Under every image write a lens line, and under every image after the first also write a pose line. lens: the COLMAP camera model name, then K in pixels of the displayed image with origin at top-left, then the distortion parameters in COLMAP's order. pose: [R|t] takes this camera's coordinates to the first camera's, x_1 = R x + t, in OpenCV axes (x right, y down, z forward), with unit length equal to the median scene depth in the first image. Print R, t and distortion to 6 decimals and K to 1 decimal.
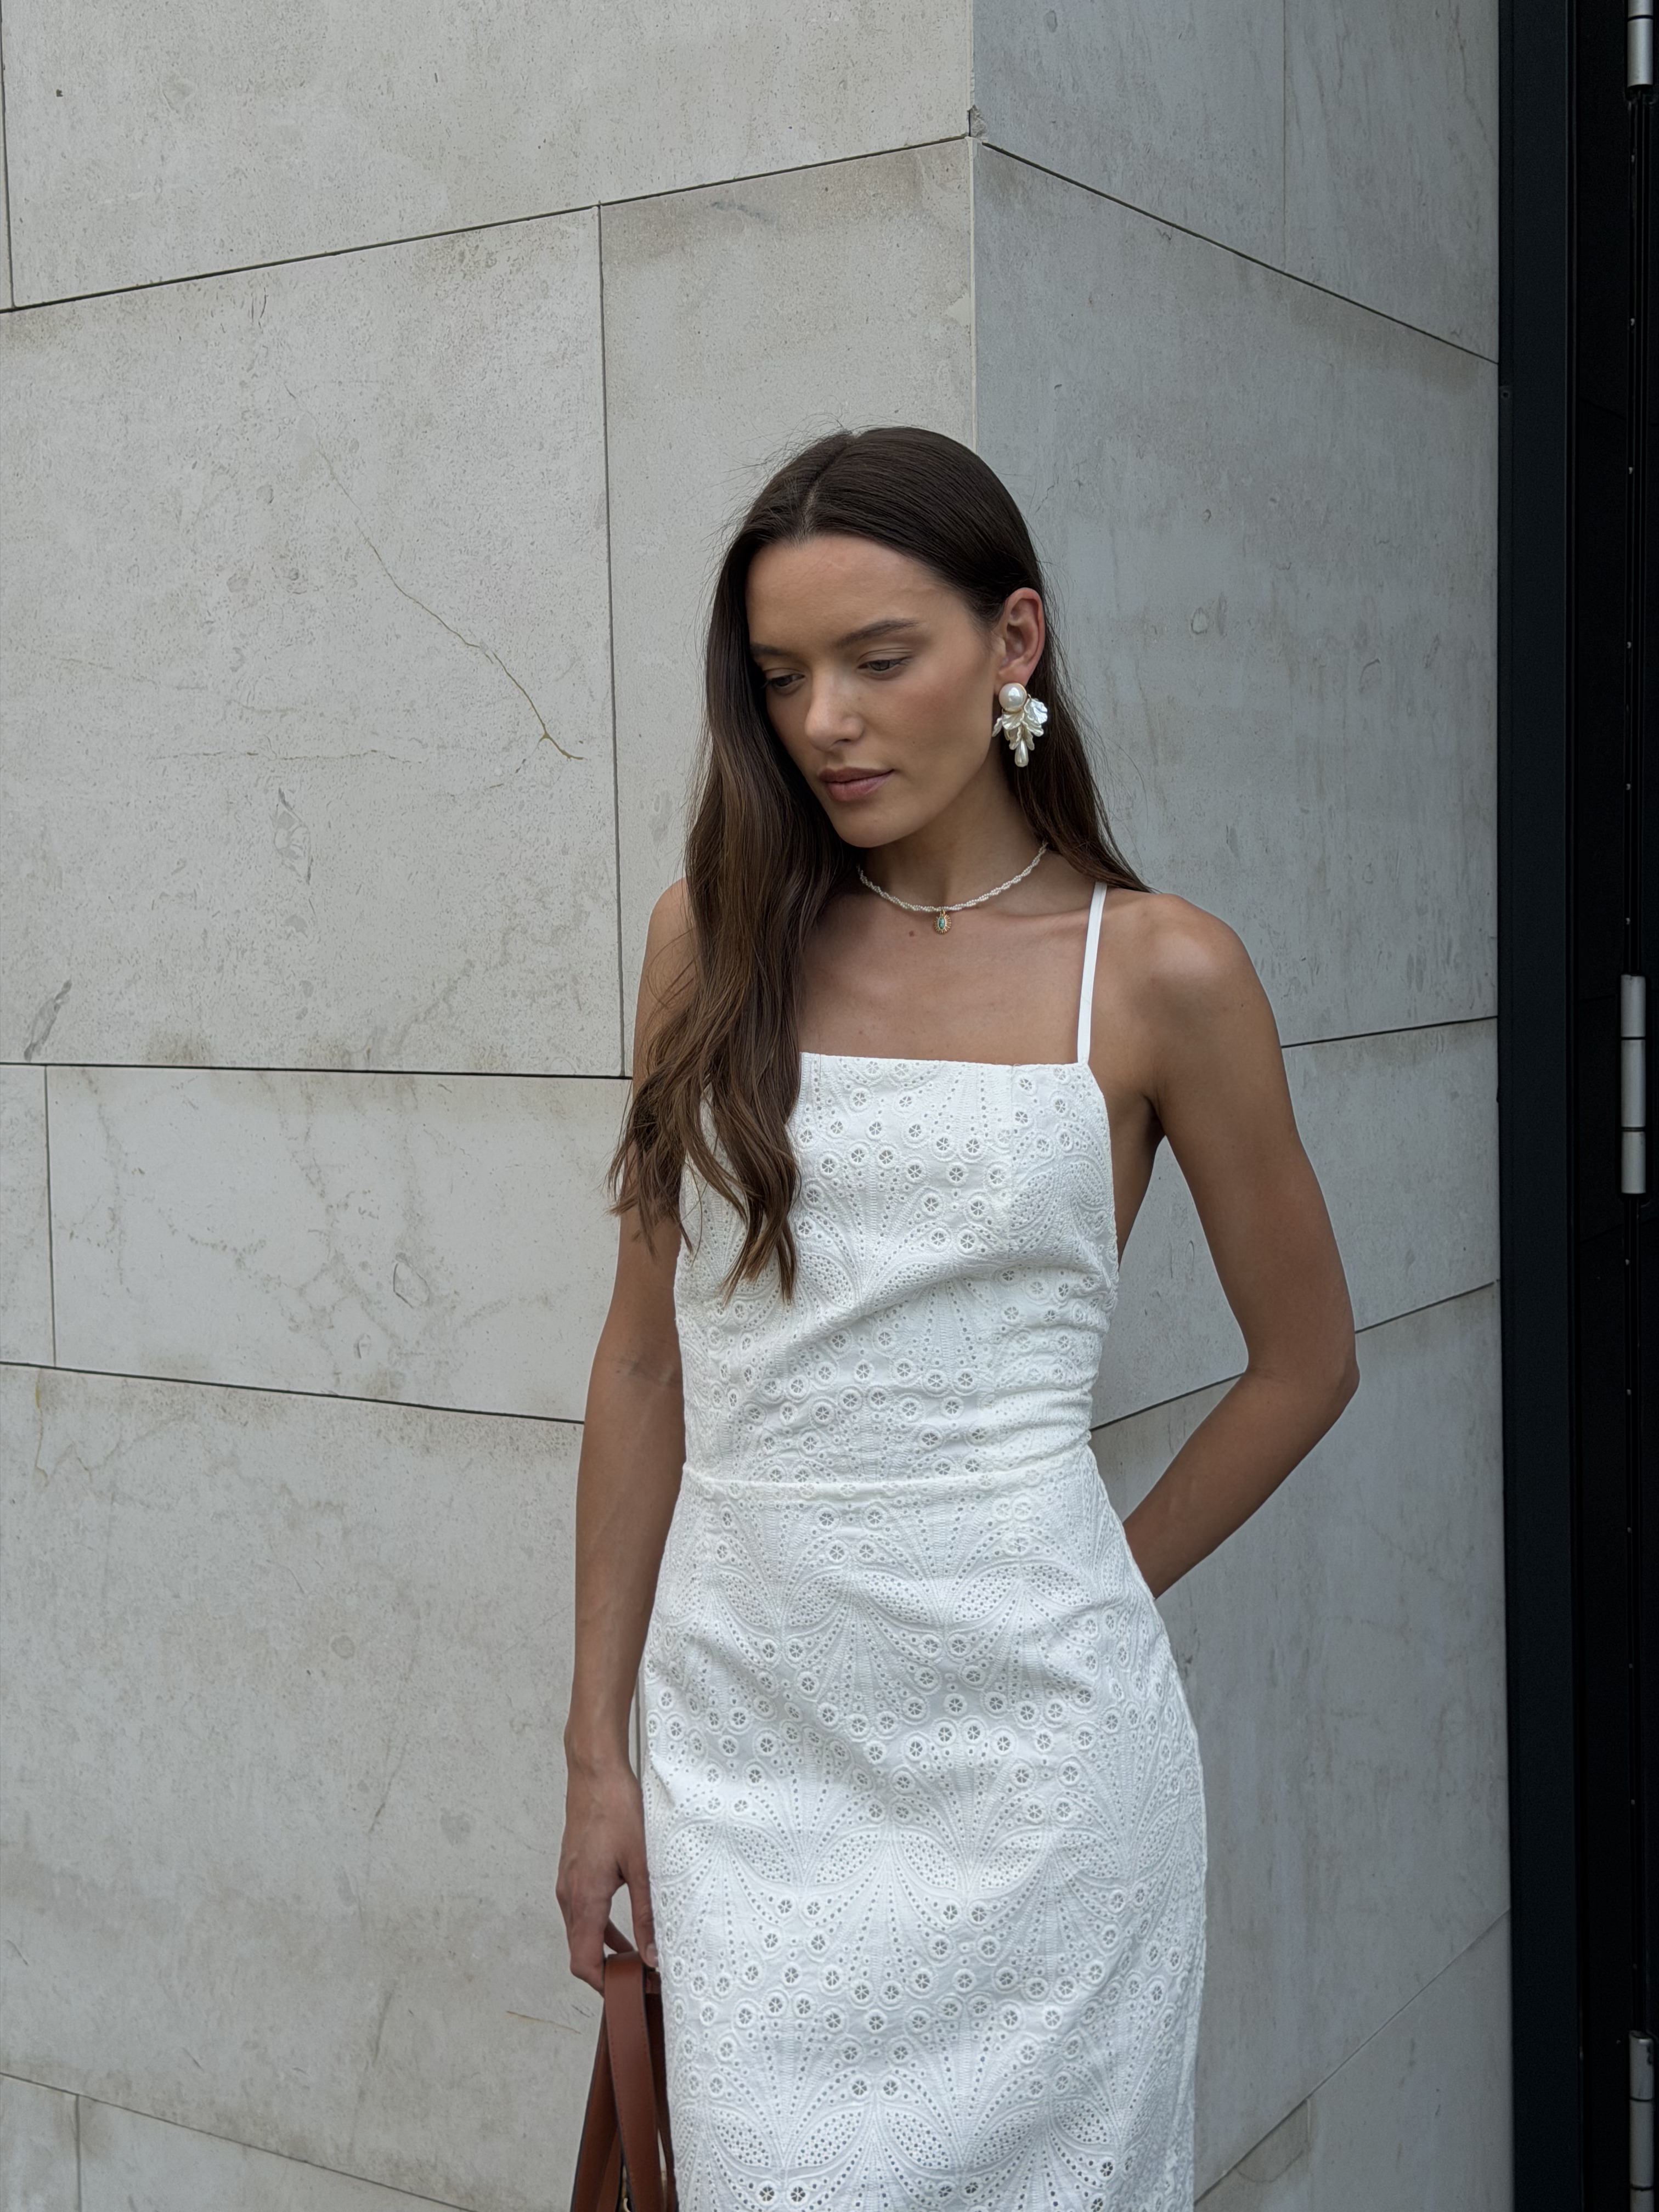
lens RADIAL K [[3127.4, 0, 823.1], [0, 3127.4, 1092.2], [0, 0, 1]] dist [0.151603, -0.222016]
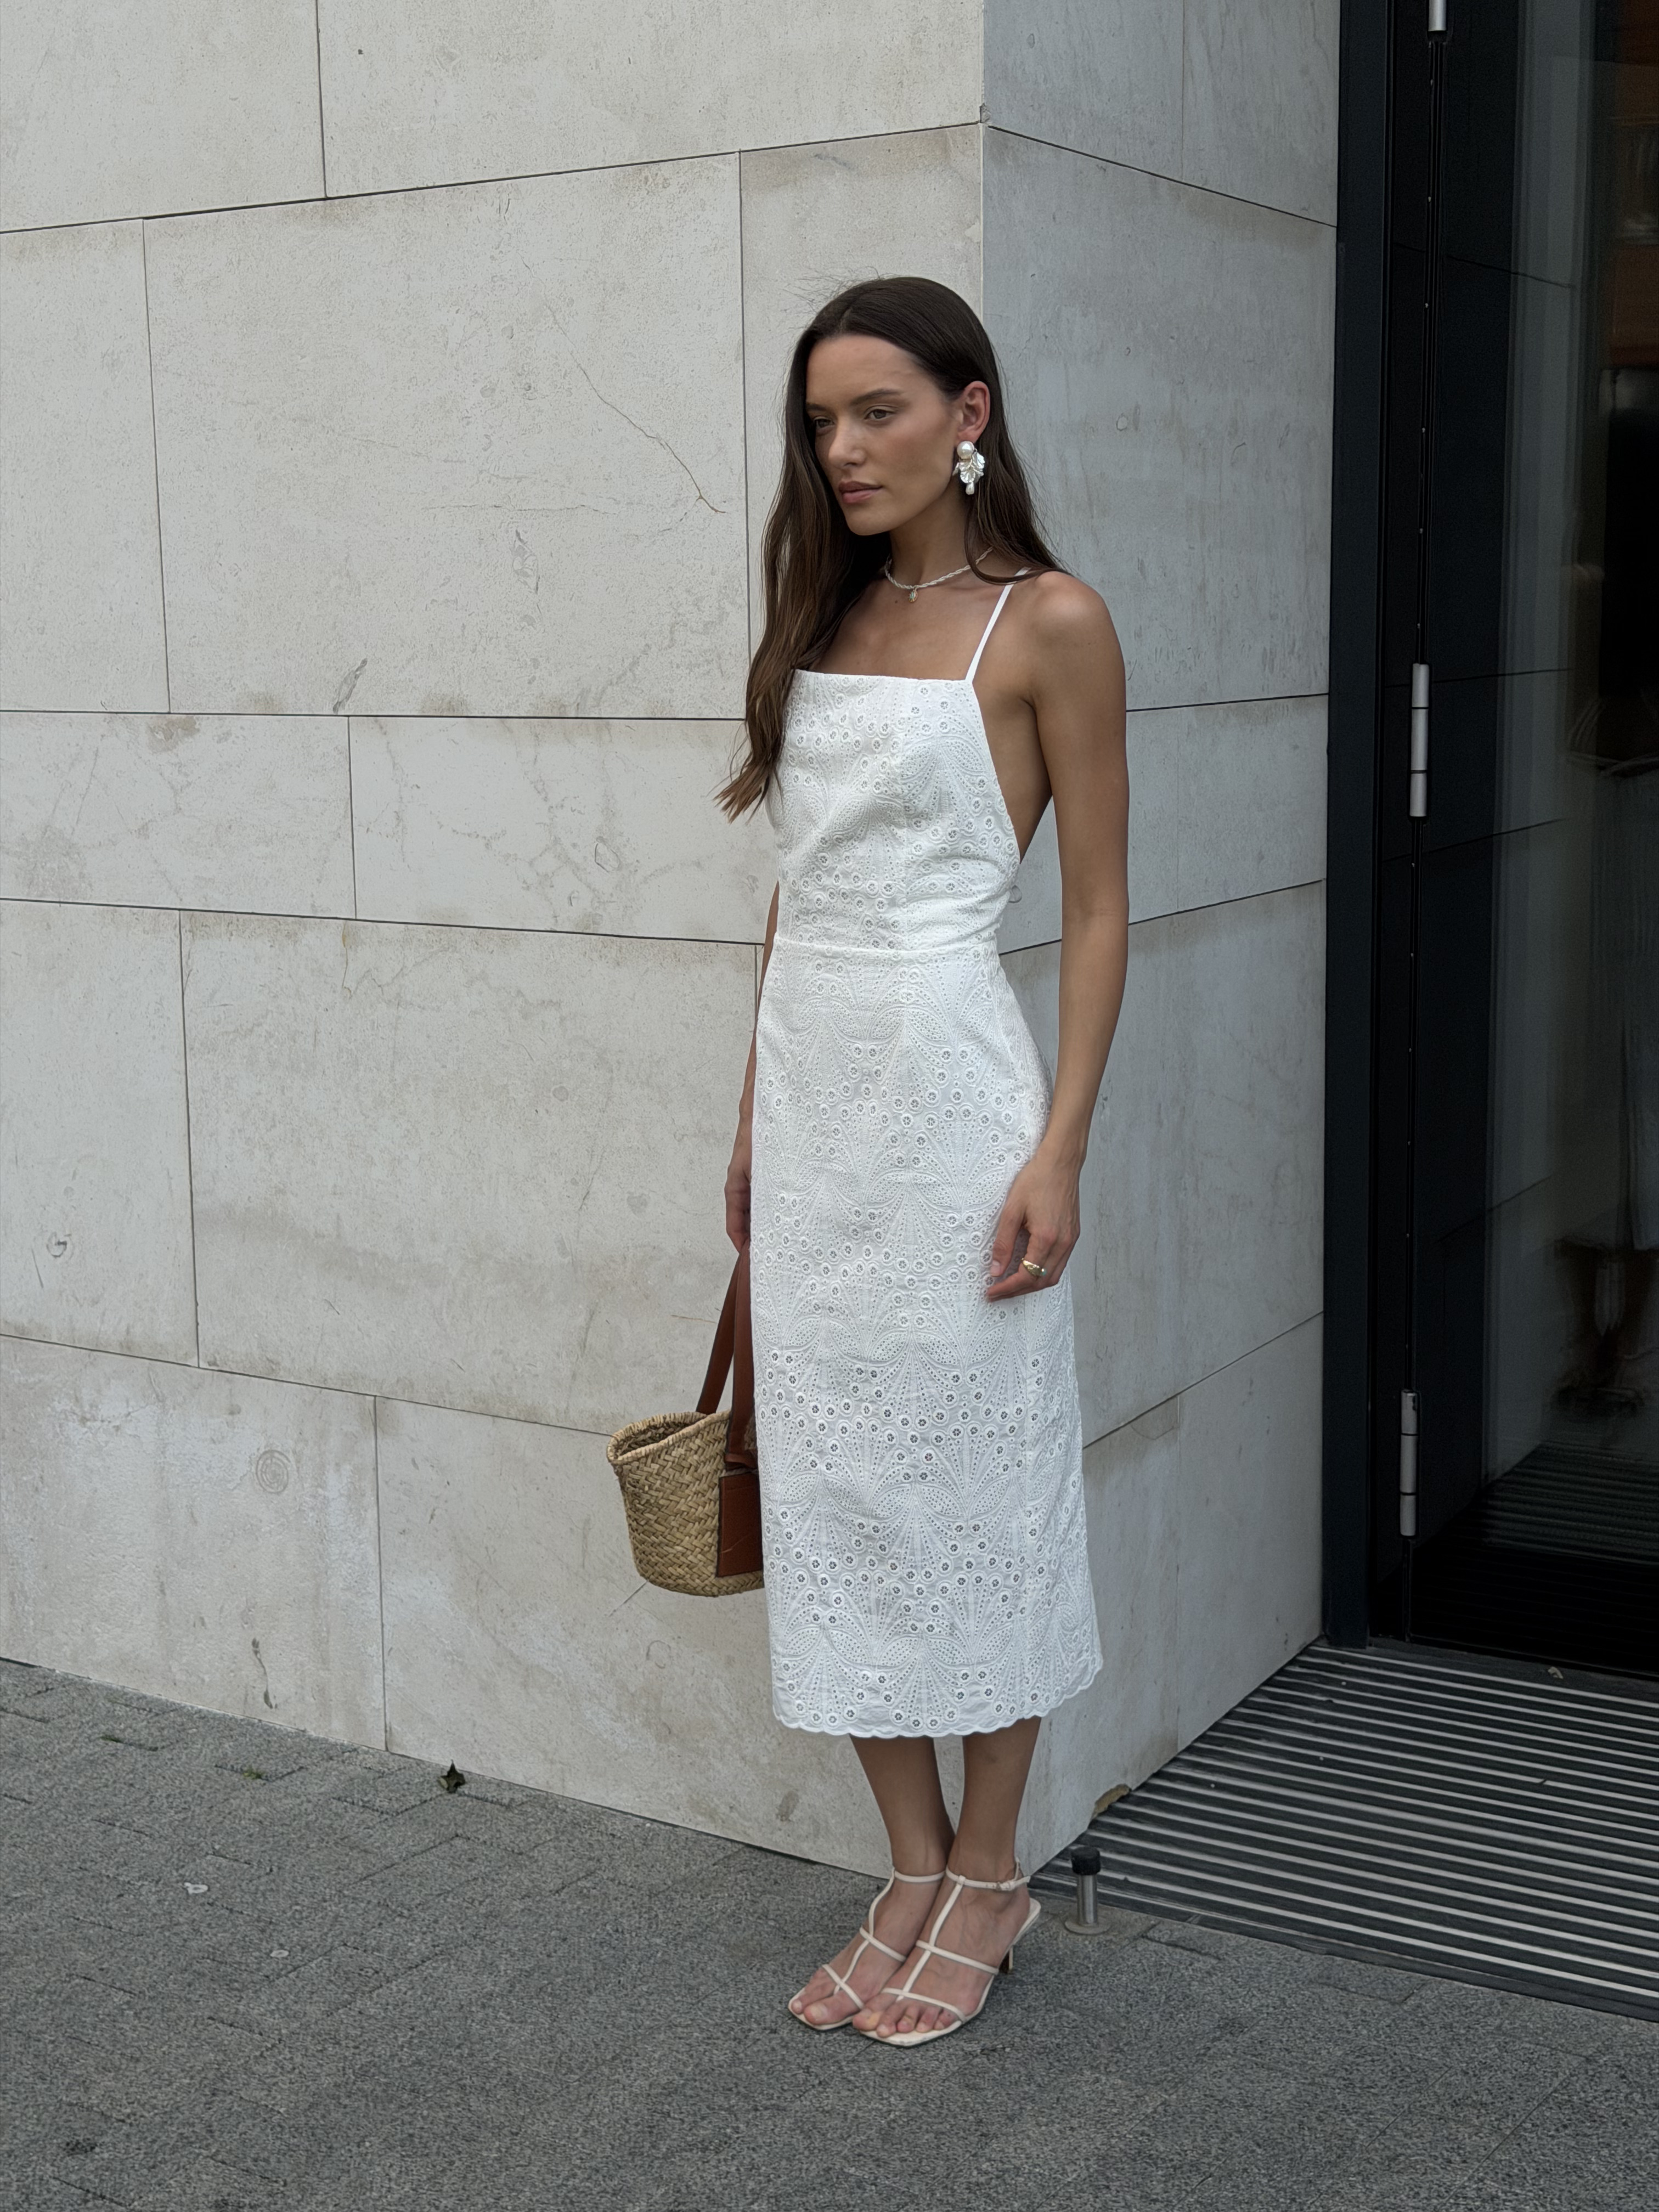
lens RADIAL K [[3127.4, 0, 823.1], [0, 3127.4, 1092.2], [0, 0, 1]] dist [0.151603, -0.222016]
pose [[0.999801, 0.002401, 0.019795, -0.053139], [-0.004081, 0.996348, 0.085283, 0.043175], [-0.019518, -0.085347, 0.996160, -0.531080]]
